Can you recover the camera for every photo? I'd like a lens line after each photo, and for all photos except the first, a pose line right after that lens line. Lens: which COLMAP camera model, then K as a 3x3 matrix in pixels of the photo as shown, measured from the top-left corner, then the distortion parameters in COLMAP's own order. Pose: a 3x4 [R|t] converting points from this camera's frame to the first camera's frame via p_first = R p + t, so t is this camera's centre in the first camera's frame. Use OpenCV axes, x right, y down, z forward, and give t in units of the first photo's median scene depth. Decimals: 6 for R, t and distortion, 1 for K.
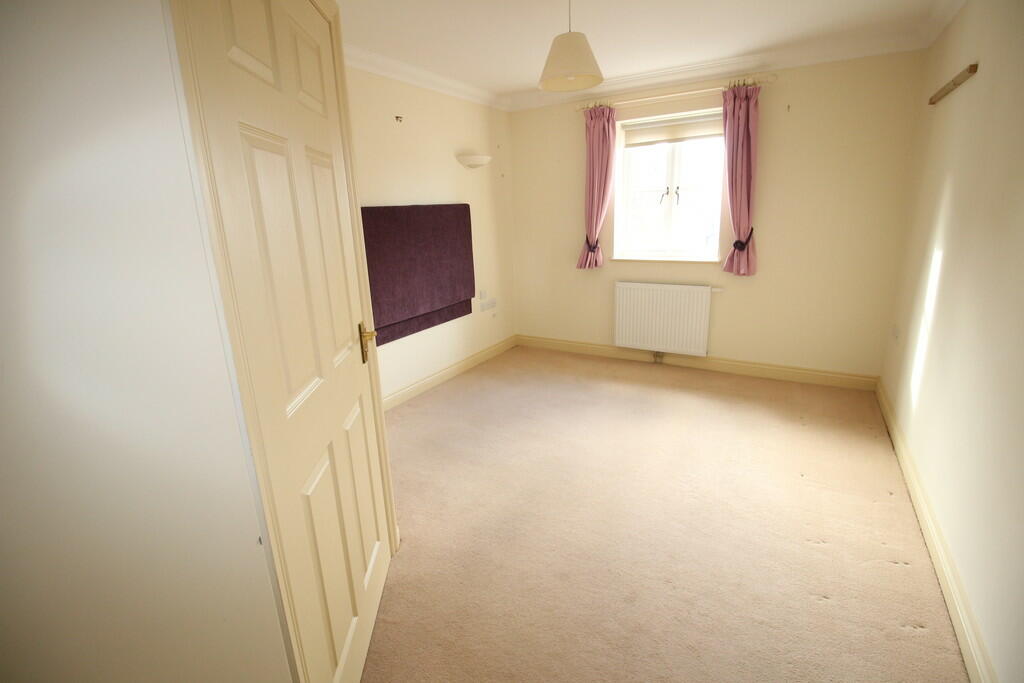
lens RADIAL K [[436.7, 0, 510.9], [0, 436.7, 309.8], [0, 0, 1]] dist [-0.000321, -0.000030]
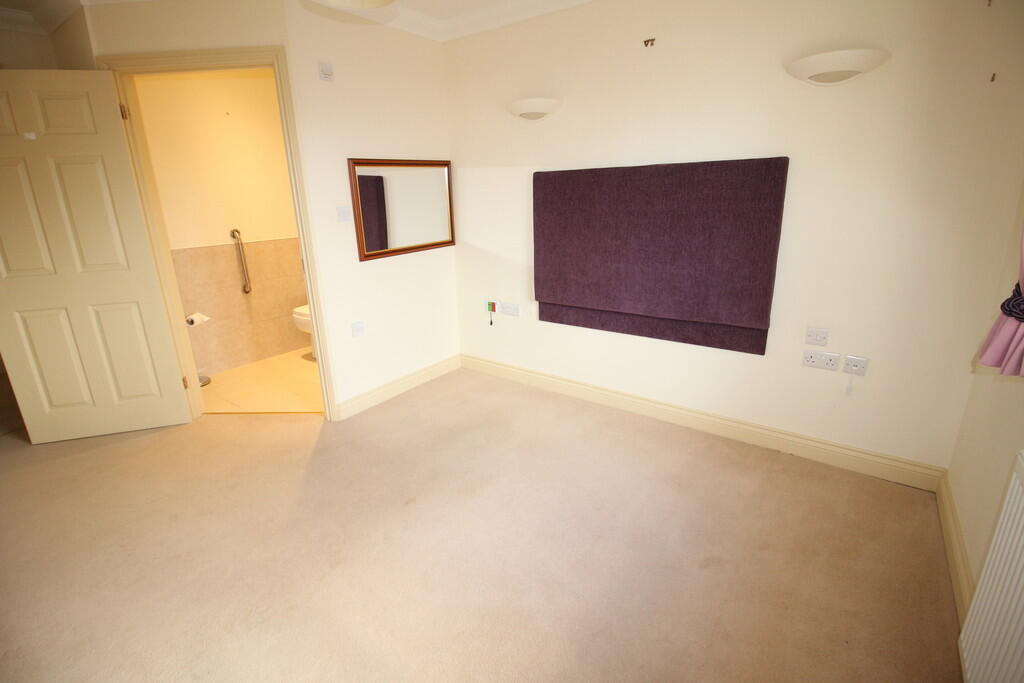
lens RADIAL K [[473.1, 0, 509.8], [0, 473.1, 330.4], [0, 0, 1]] dist [0.000052, -0.012728]
pose [[-0.093157, 0.326165, -0.940712, 0.540139], [-0.185800, 0.922528, 0.338260, -0.179162], [0.978162, 0.206296, -0.025339, 0.729854]]
